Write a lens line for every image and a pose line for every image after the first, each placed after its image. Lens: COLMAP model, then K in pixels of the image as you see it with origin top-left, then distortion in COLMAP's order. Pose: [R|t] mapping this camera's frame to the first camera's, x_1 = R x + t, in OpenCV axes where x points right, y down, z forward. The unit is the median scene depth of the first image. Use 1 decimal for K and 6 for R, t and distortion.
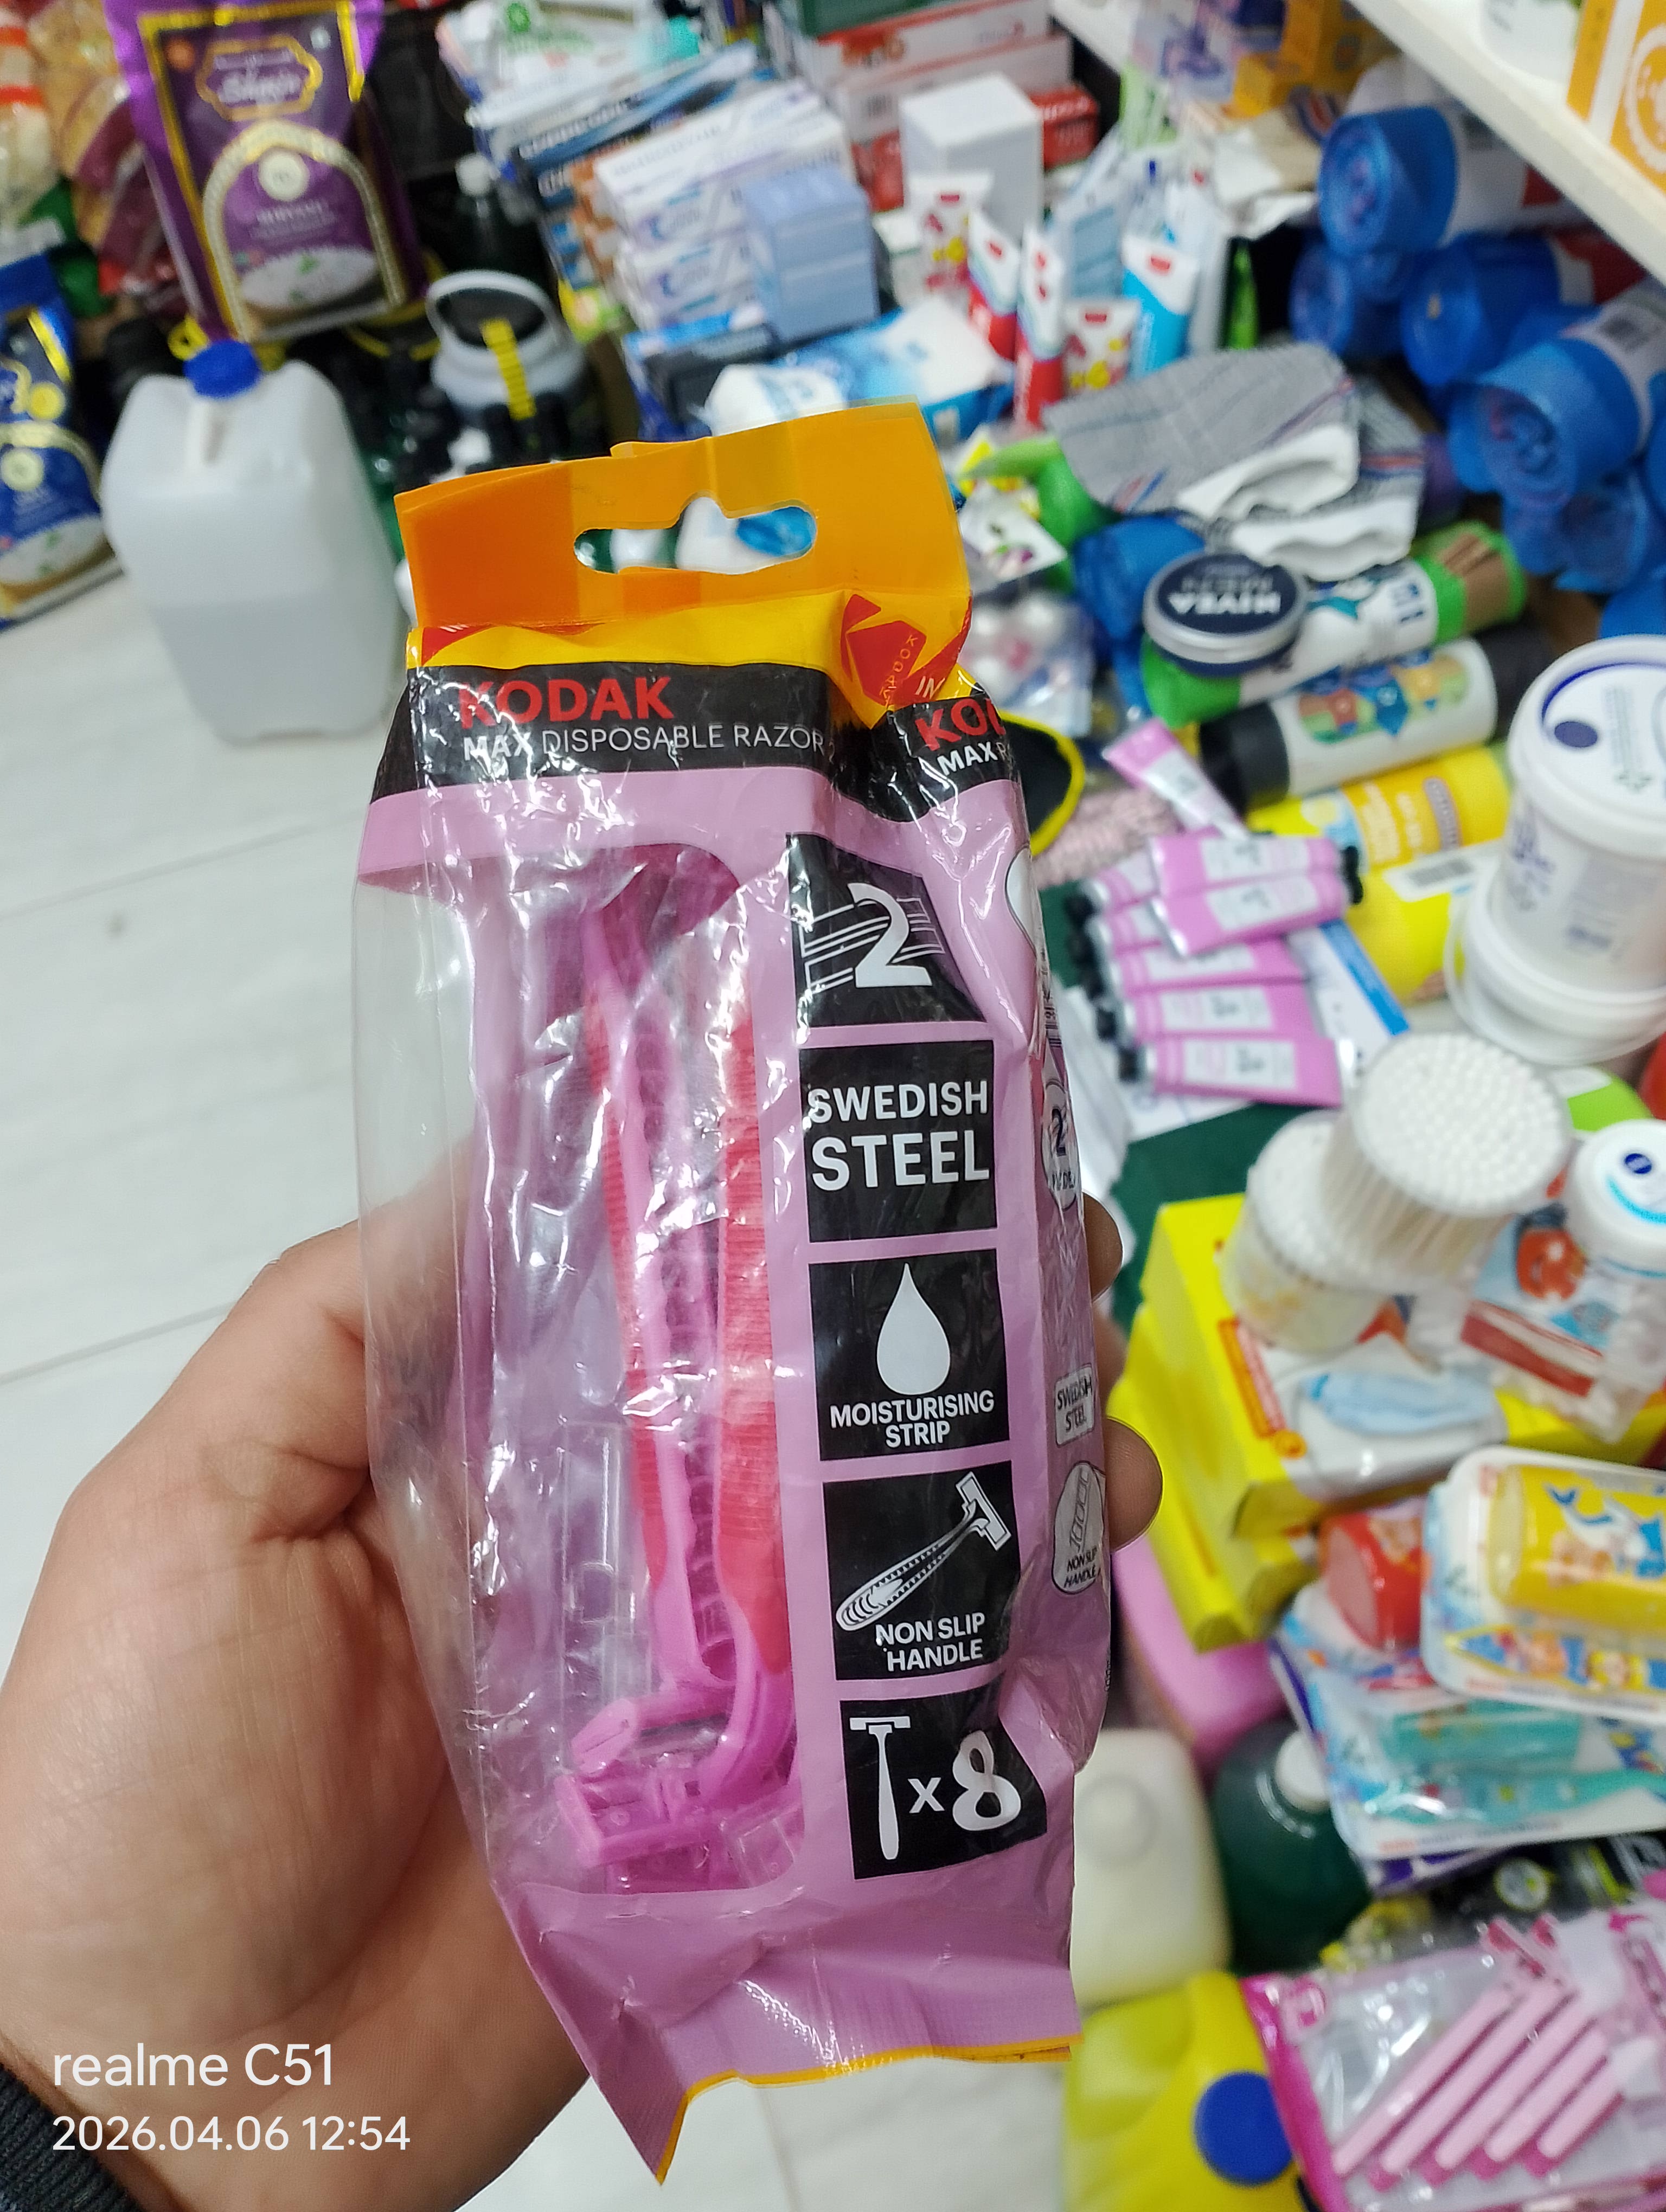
lens RADIAL K [[1819.2, 0, 844.7], [0, 1819.2, 1082.9], [0, 0, 1]] dist [0.041803, -0.120469]
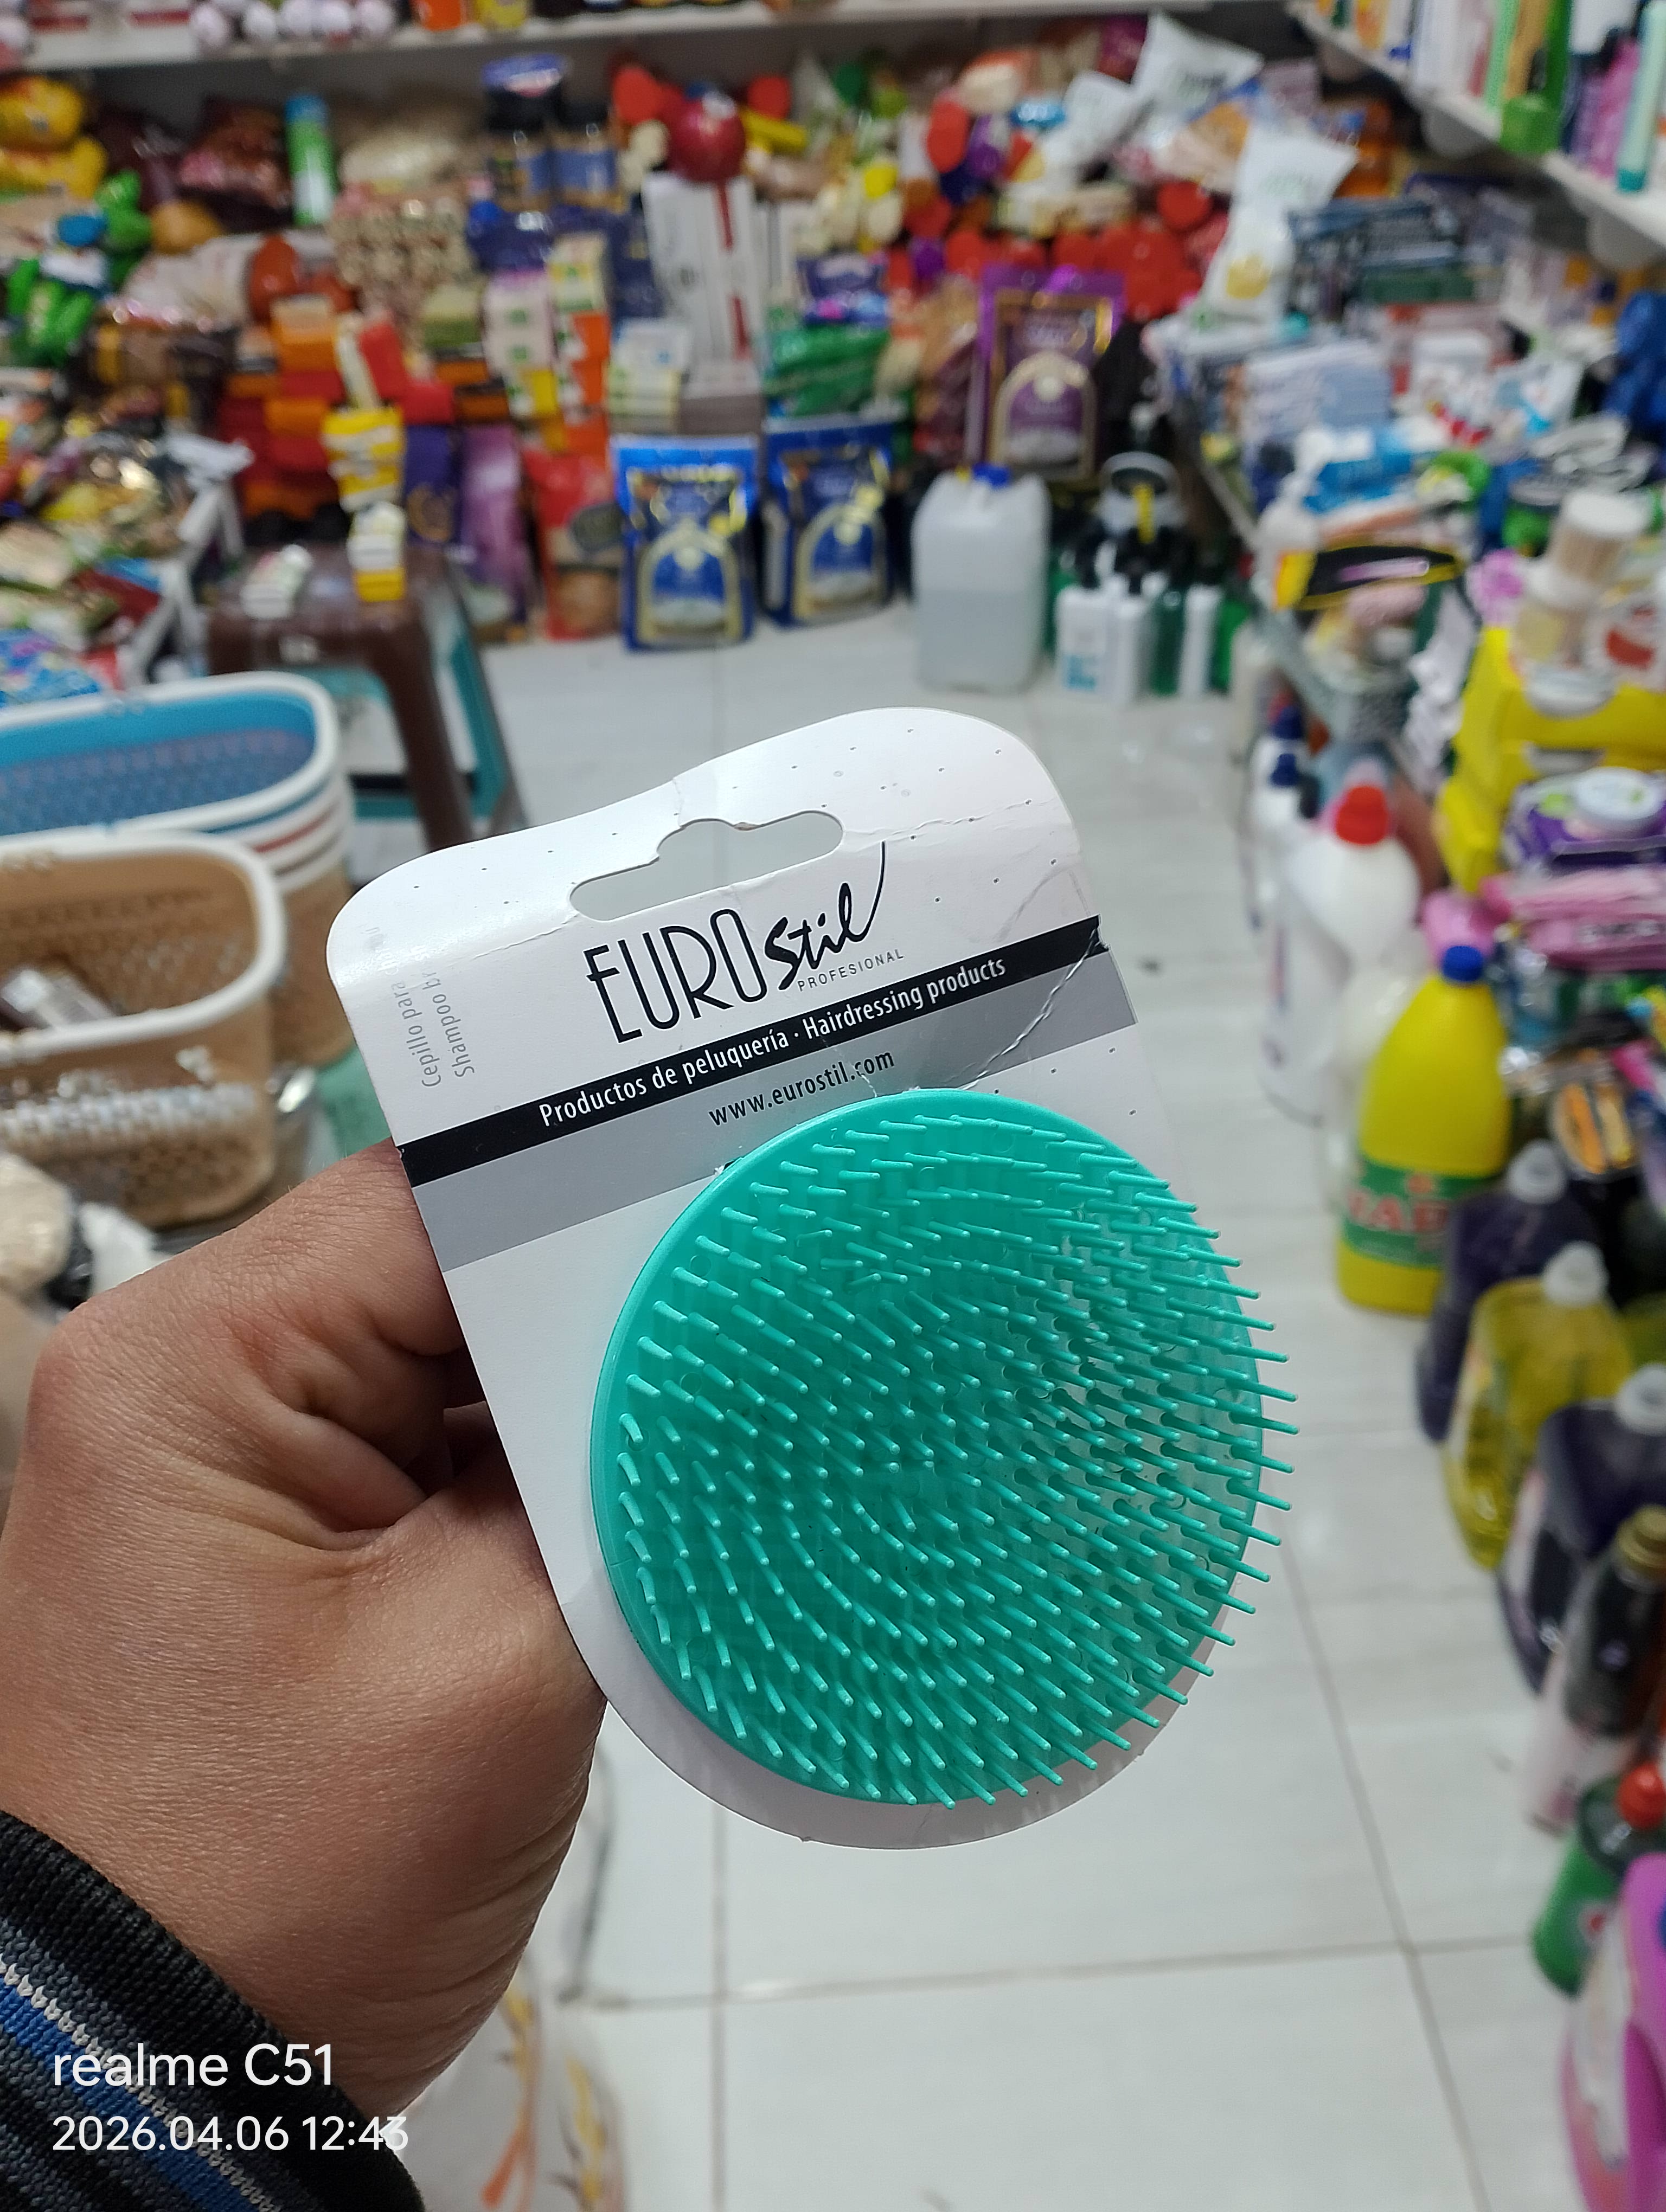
lens RADIAL K [[1794.9, 0, 829.4], [0, 1794.9, 1107.9], [0, 0, 1]] dist [0.044766, -0.129643]
pose [[0.961288, 0.197242, -0.192408, -0.041698], [-0.240039, 0.942323, -0.233256, 0.825559], [0.135303, 0.270412, 0.953190, -0.689839]]
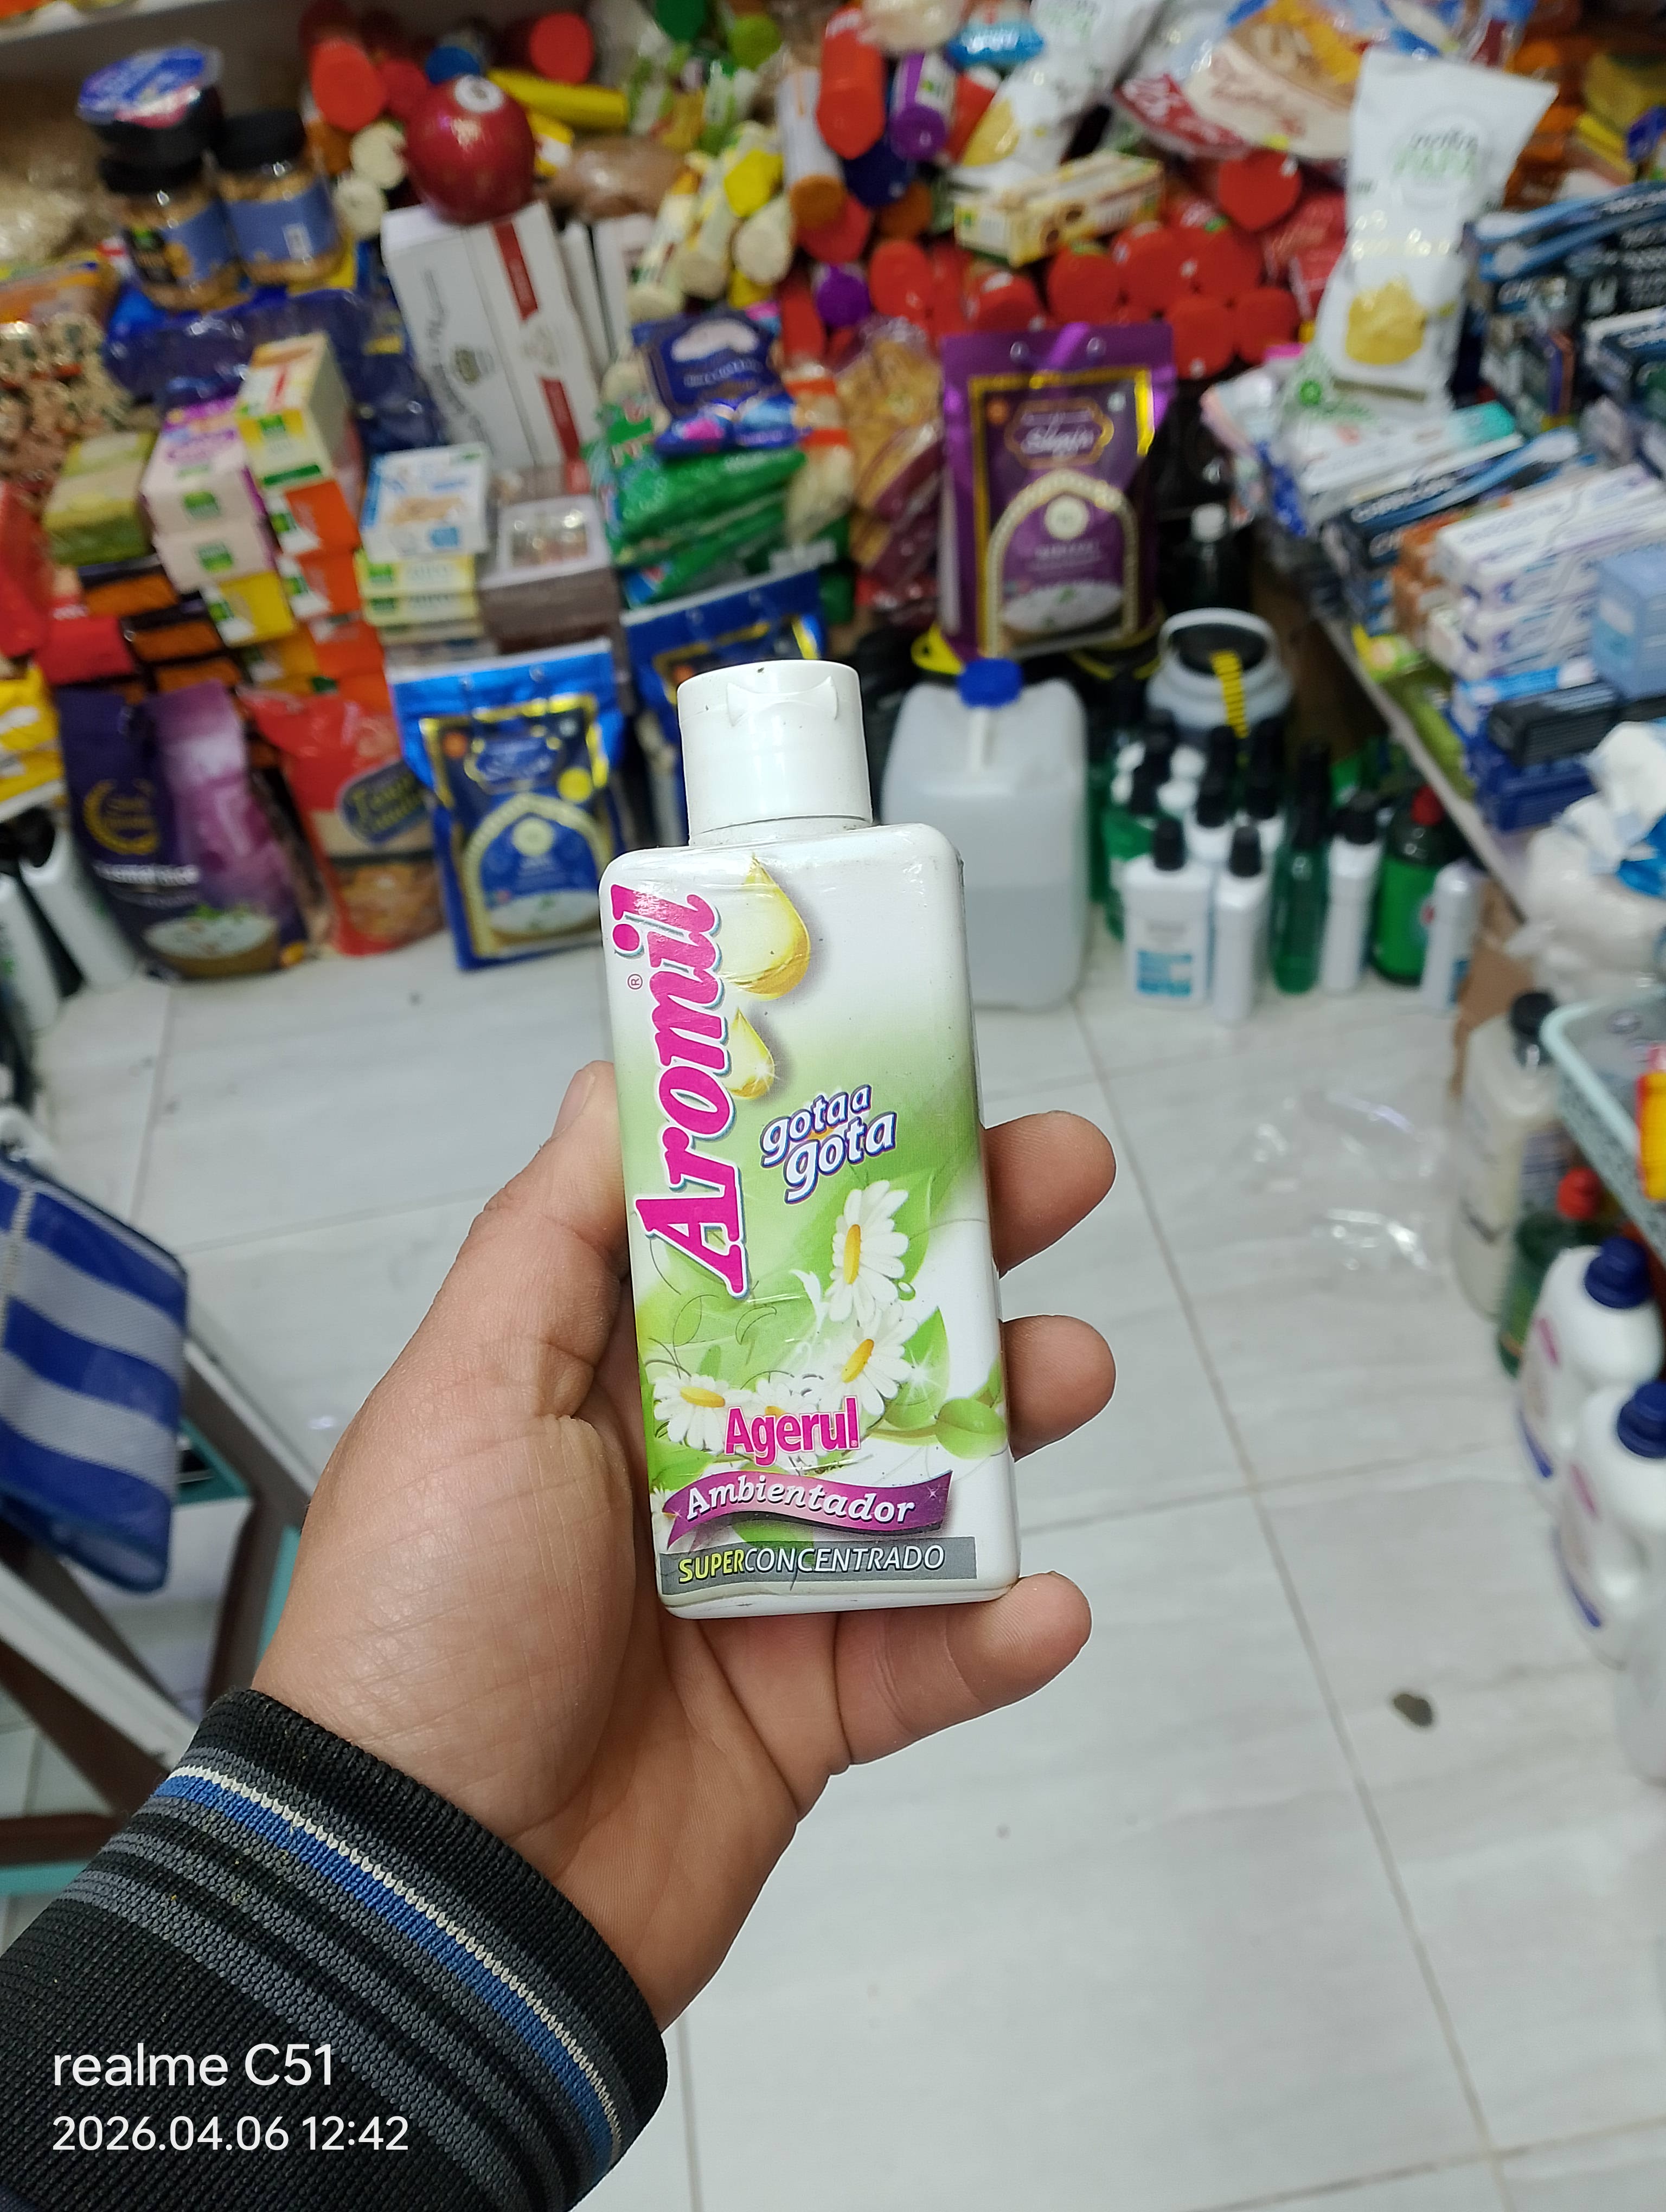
lens RADIAL K [[1794.9, 0, 829.4], [0, 1794.9, 1107.9], [0, 0, 1]] dist [0.044766, -0.129643]
pose [[0.981835, 0.097447, -0.162803, -0.301199], [-0.118354, 0.985189, -0.124080, 0.018496], [0.148301, 0.141094, 0.978825, -0.073430]]
